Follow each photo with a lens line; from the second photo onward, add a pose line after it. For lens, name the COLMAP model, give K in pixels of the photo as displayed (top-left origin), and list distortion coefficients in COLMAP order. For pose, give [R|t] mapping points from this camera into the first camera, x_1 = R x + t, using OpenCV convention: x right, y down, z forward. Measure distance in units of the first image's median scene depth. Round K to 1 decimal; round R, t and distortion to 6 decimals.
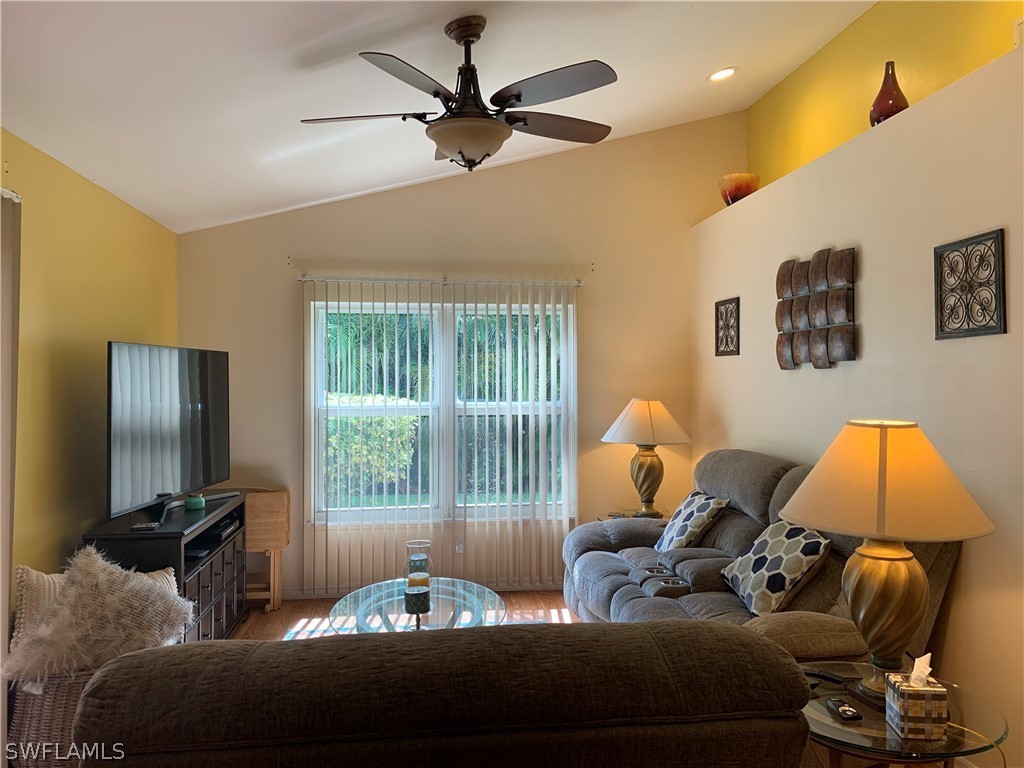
lens RADIAL K [[783.5, 0, 518.3], [0, 783.5, 379.5], [0, 0, 1]] dist [0.075396, -0.101442]
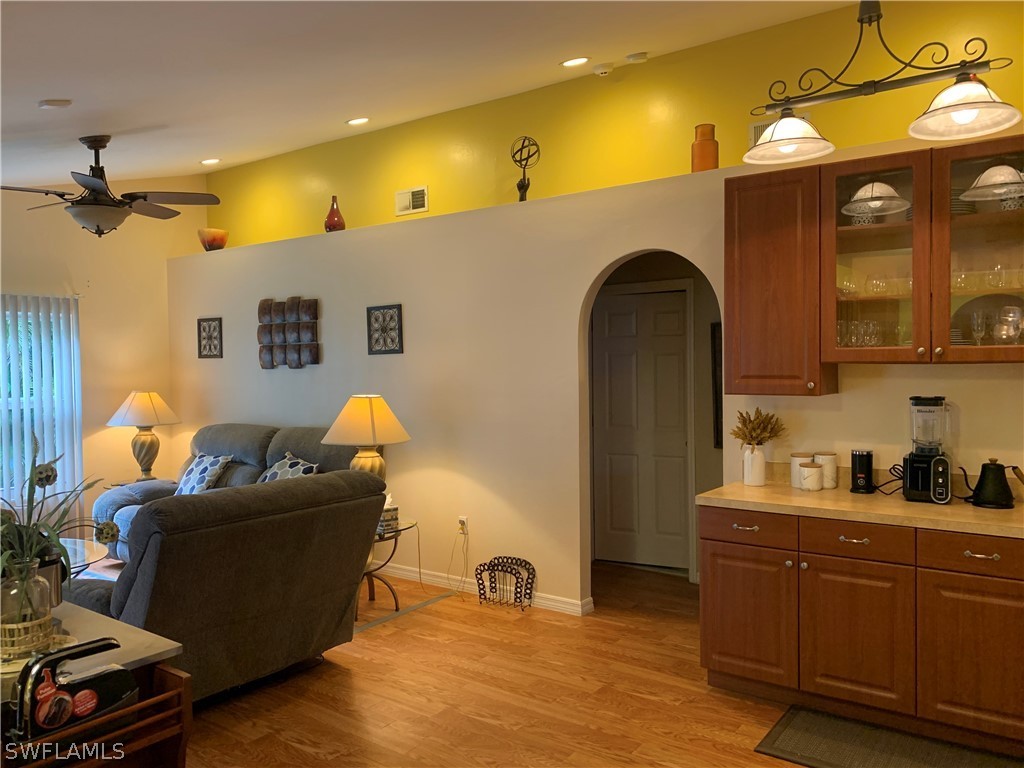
lens RADIAL K [[782.2, 0, 508.7], [0, 782.2, 383.7], [0, 0, 1]] dist [0.073324, -0.103076]
pose [[0.698664, -0.022878, 0.715084, -0.478031], [0.010596, 0.999710, 0.021632, -0.012922], [-0.715371, -0.007537, 0.698704, -0.465120]]
